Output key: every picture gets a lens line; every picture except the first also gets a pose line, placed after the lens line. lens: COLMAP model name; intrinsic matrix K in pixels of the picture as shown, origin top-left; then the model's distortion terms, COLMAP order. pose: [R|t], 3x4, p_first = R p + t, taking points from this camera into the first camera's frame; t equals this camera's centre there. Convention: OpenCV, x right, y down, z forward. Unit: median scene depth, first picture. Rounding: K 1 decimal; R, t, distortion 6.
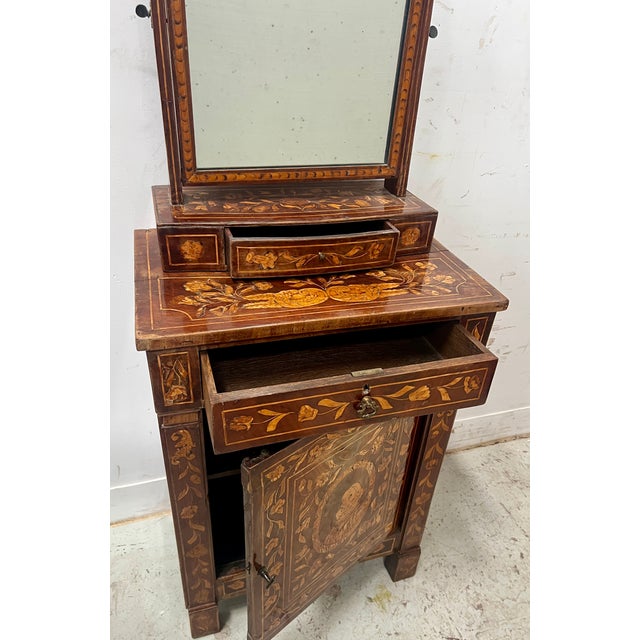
lens RADIAL K [[503.9, 0, 322.4], [0, 503.9, 334.7], [0, 0, 1]] dist [0.047424, -0.060464]
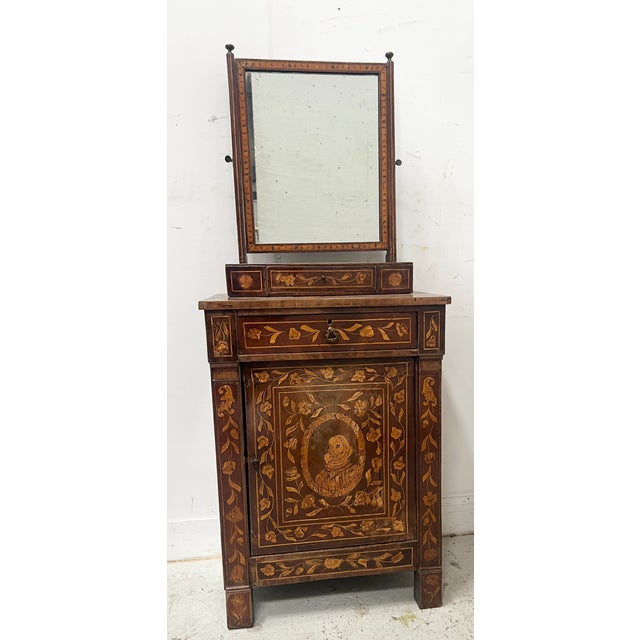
lens RADIAL K [[526.5, 0, 359.1], [0, 526.5, 353.5], [0, 0, 1]] dist [0.064915, -0.097914]
pose [[0.983267, -0.057288, -0.172931, 0.353295], [-0.018799, 0.912292, -0.409108, 0.685937], [0.181200, 0.405513, 0.895949, -0.323887]]
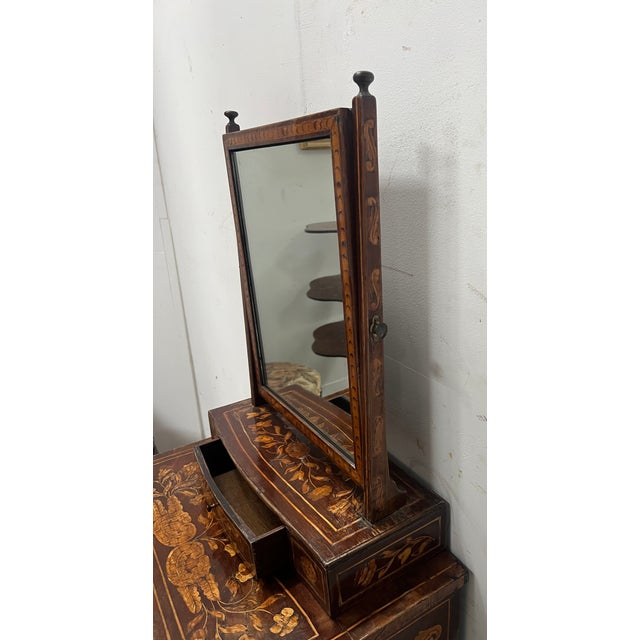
lens RADIAL K [[484.8, 0, 389.2], [0, 484.8, 317.9], [0, 0, 1]] dist [0.054980, -0.073384]
pose [[0.292958, 0.210029, -0.932772, 0.846058], [-0.486657, 0.872504, 0.043613, -0.644411], [0.823007, 0.441163, 0.357819, 0.757879]]
